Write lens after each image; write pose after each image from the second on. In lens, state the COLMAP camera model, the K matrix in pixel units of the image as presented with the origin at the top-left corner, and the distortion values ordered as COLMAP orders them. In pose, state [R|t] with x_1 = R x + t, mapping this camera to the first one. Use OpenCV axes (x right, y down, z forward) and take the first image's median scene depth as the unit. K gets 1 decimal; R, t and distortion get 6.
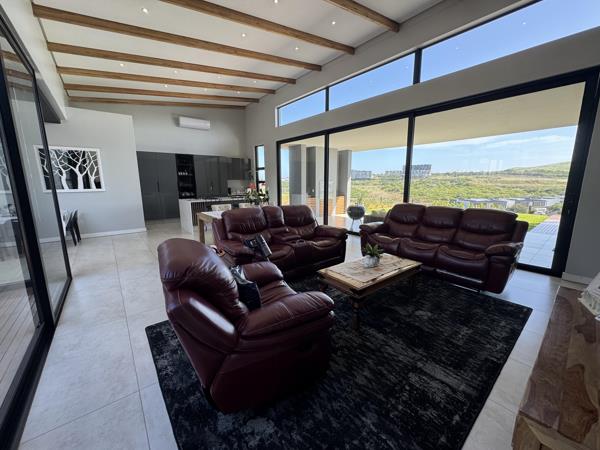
lens RADIAL K [[239.1, 0, 299.9], [0, 239.1, 223.9], [0, 0, 1]] dist [-0.003916, -0.000083]
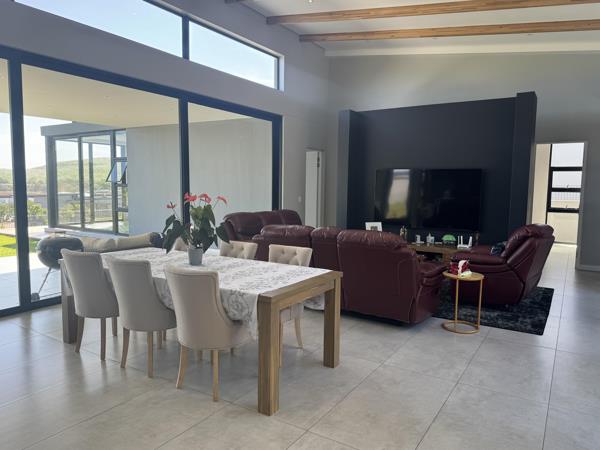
lens RADIAL K [[435.1, 0, 301.1], [0, 435.1, 228.4], [0, 0, 1]] dist [0.004335, -0.000780]
pose [[-0.316812, -0.091651, 0.944050, -0.229340], [0.156569, 0.976613, 0.147355, -0.049243], [-0.935476, 0.194492, -0.295053, 0.273574]]
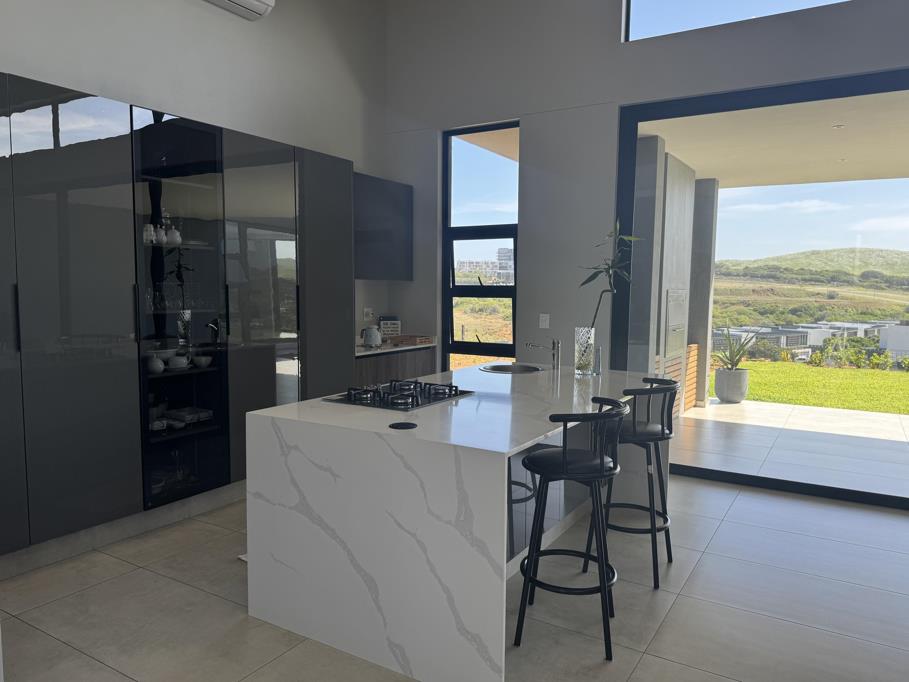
lens RADIAL K [[659.2, 0, 456.3], [0, 659.2, 341.2], [0, 0, 1]] dist [0.004335, -0.000780]
pose [[0.939418, -0.014280, 0.342476, -0.014678], [0.045189, 0.995571, -0.082443, -0.003180], [-0.339782, 0.092925, 0.935903, 0.017326]]
